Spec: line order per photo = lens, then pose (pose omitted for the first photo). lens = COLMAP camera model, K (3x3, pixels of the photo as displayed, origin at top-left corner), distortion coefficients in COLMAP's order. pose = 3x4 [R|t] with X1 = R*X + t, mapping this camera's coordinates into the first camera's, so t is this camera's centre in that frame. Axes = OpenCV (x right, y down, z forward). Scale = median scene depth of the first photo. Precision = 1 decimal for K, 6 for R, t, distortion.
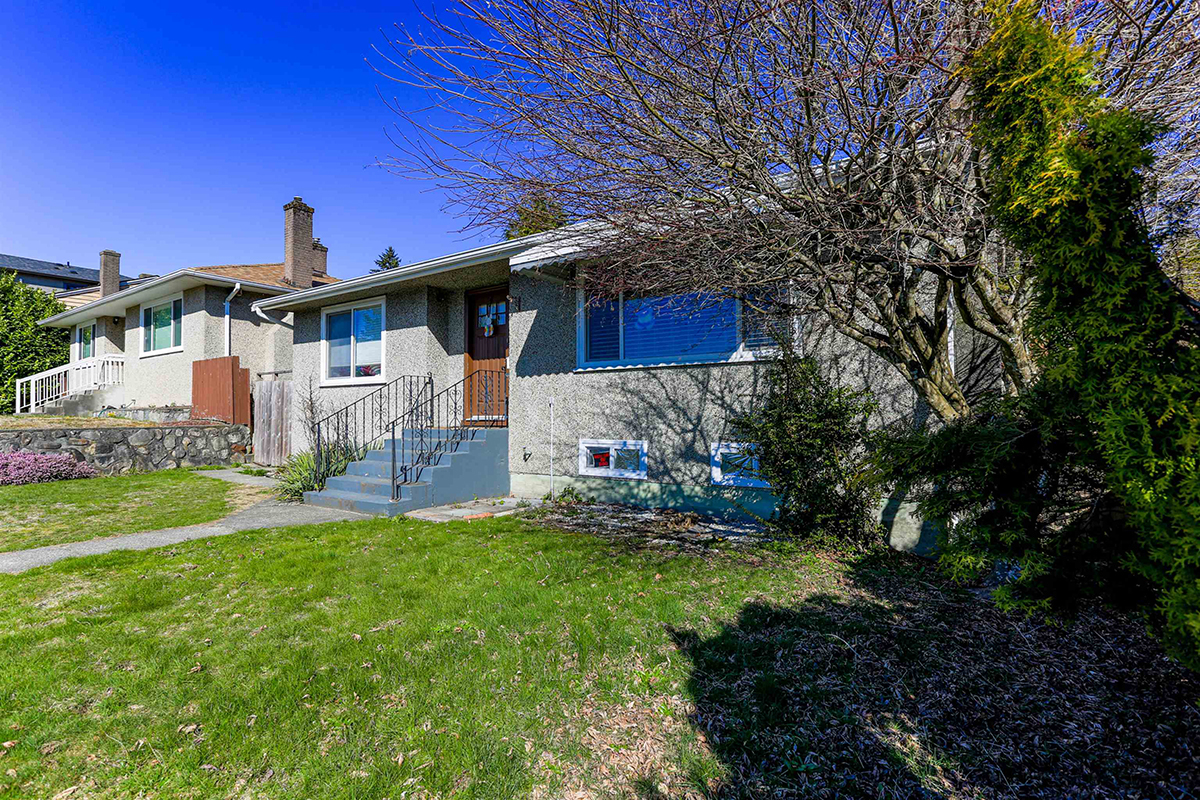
lens RADIAL K [[543.6, 0, 598.9], [0, 543.6, 400.8], [0, 0, 1]] dist [0.002846, -0.000482]
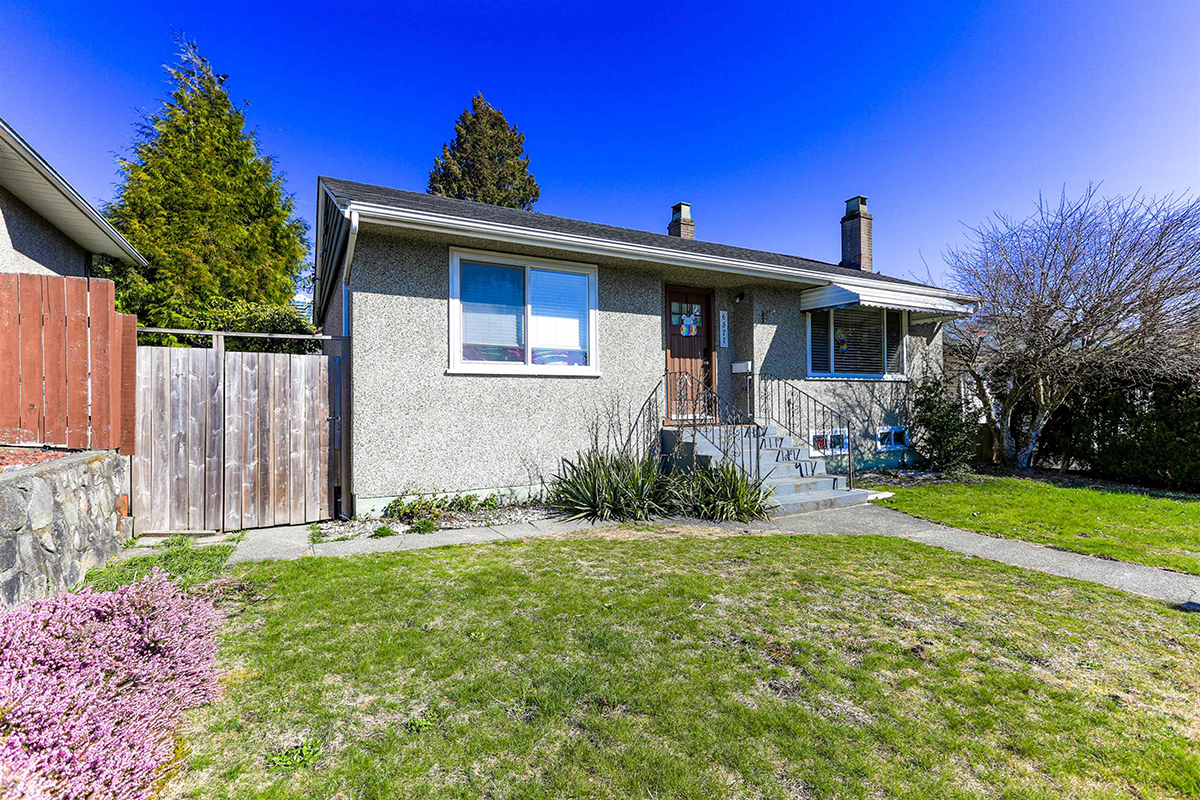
lens RADIAL K [[543.6, 0, 597.1], [0, 543.6, 401.4], [0, 0, 1]] dist [0.002846, -0.000482]
pose [[0.472543, 0.005966, 0.881288, -1.545242], [-0.011167, 0.999937, -0.000782, 0.007682], [-0.881237, -0.009472, 0.472580, 0.882024]]
